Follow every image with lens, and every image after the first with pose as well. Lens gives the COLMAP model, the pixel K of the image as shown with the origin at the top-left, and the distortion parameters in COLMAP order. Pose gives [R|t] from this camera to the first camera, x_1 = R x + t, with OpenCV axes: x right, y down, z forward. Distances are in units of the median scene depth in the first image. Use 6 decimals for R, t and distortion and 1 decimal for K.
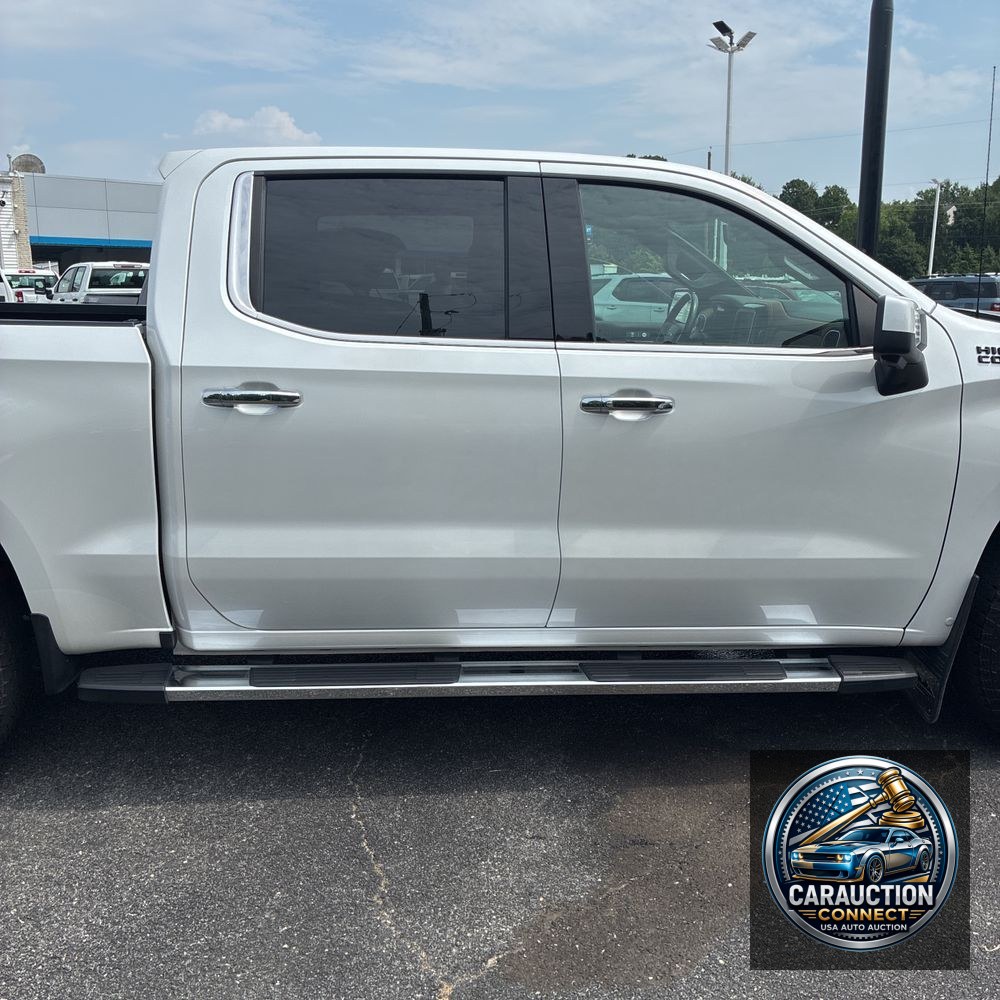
lens RADIAL K [[1012.8, 0, 499.4], [0, 1012.8, 483.1], [0, 0, 1]] dist [0.015016, 0.013742]
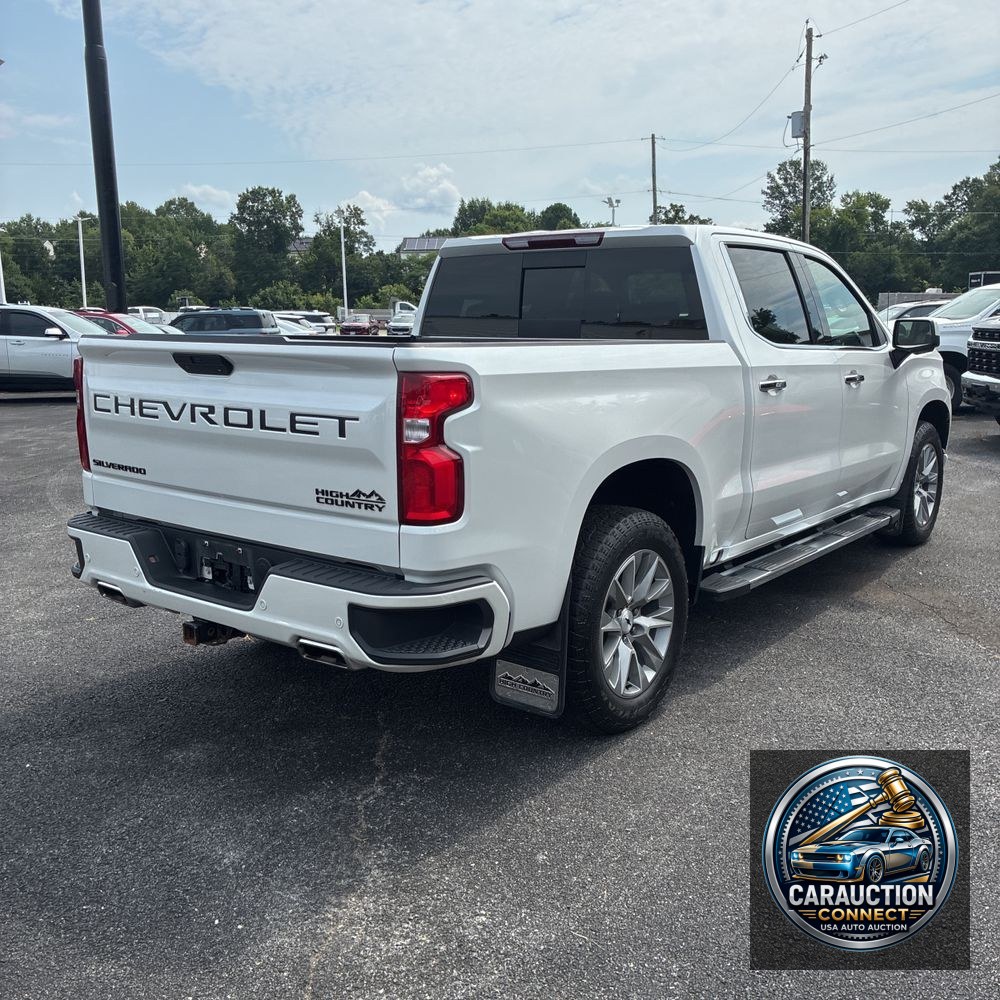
lens RADIAL K [[1012.8, 0, 499.4], [0, 1012.8, 483.1], [0, 0, 1]] dist [0.015016, 0.013742]
pose [[0.664544, -0.123965, 0.736895, -1.595855], [0.147076, 0.988552, 0.033664, -0.045182], [-0.732633, 0.086008, 0.675168, 0.238504]]
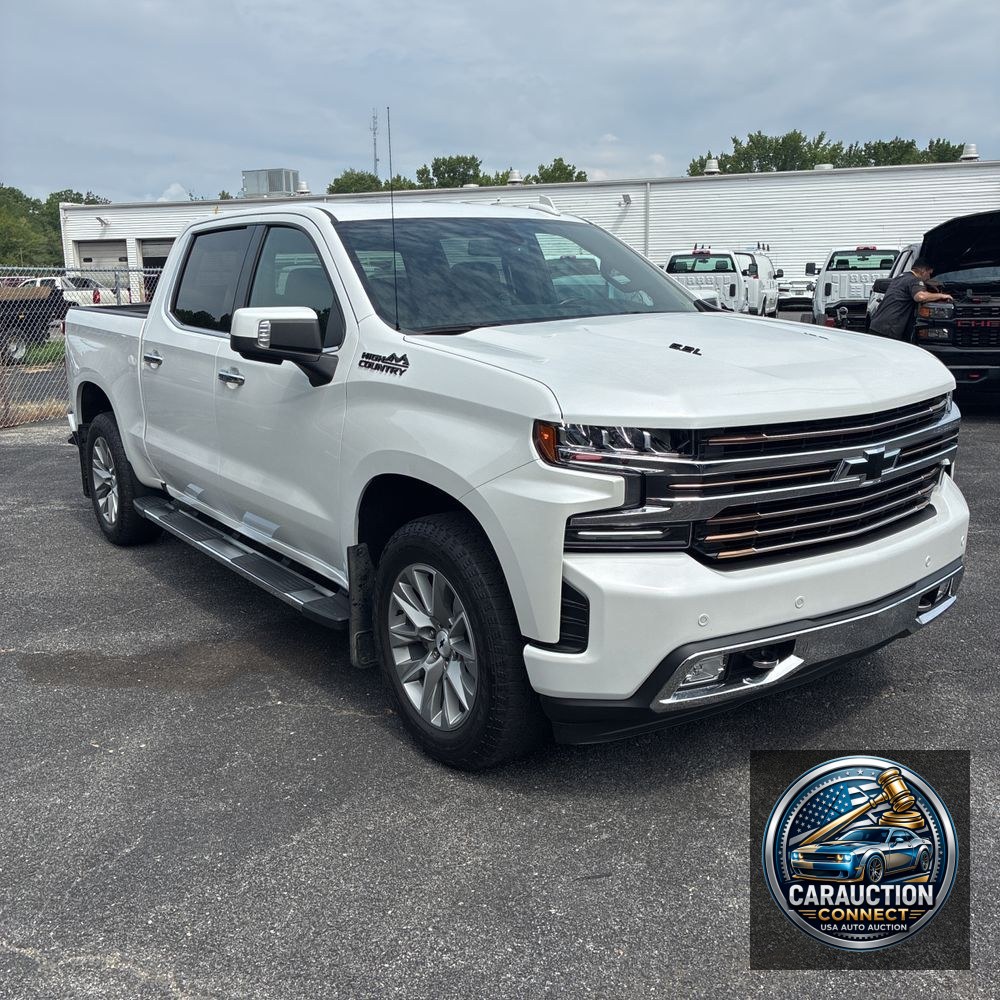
lens RADIAL K [[1012.8, 0, 499.4], [0, 1012.8, 483.1], [0, 0, 1]] dist [0.015016, 0.013742]
pose [[0.516403, 0.160161, -0.841235, 1.563458], [-0.144419, 0.984572, 0.098797, -0.124453], [0.844080, 0.070472, 0.531566, 0.527393]]
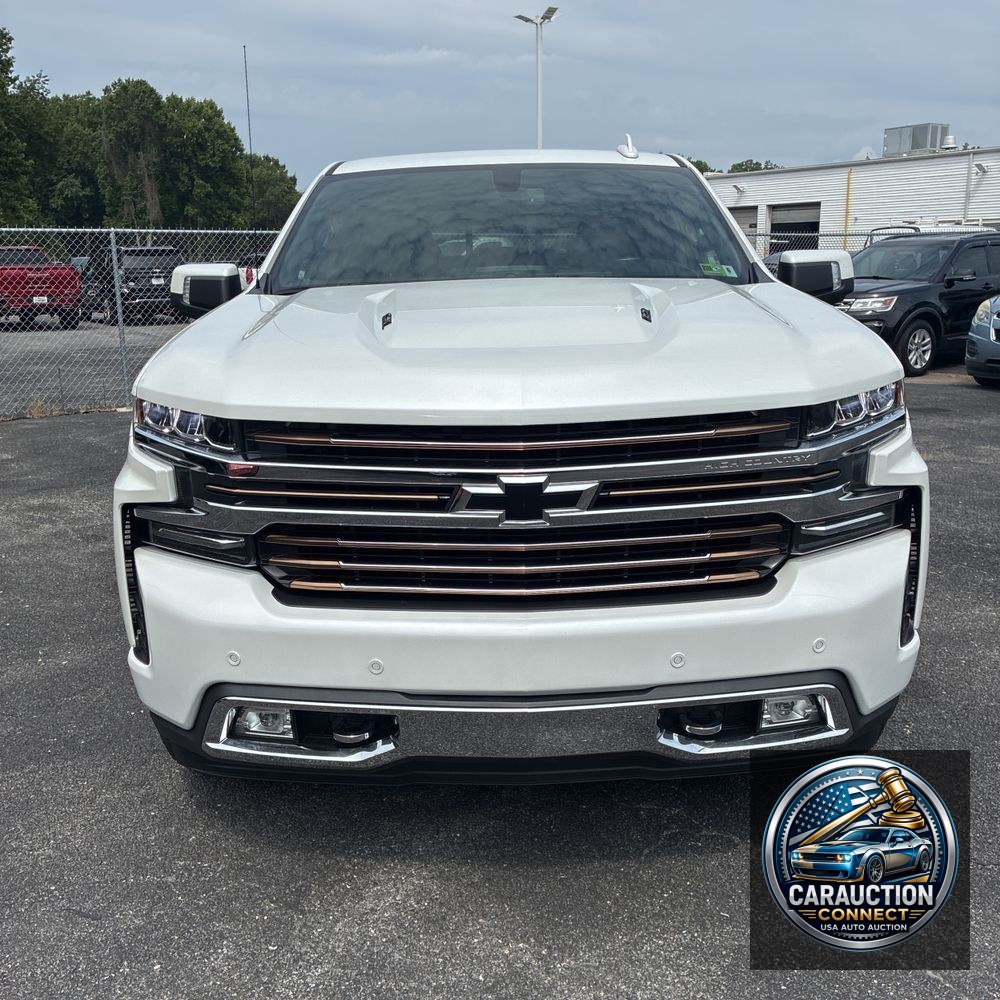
lens RADIAL K [[1012.8, 0, 499.4], [0, 1012.8, 483.1], [0, 0, 1]] dist [0.015016, 0.013742]
pose [[-0.088613, 0.218131, -0.971888, 1.577882], [-0.173718, 0.957388, 0.230715, -0.264288], [0.980801, 0.189279, -0.046944, 1.388644]]
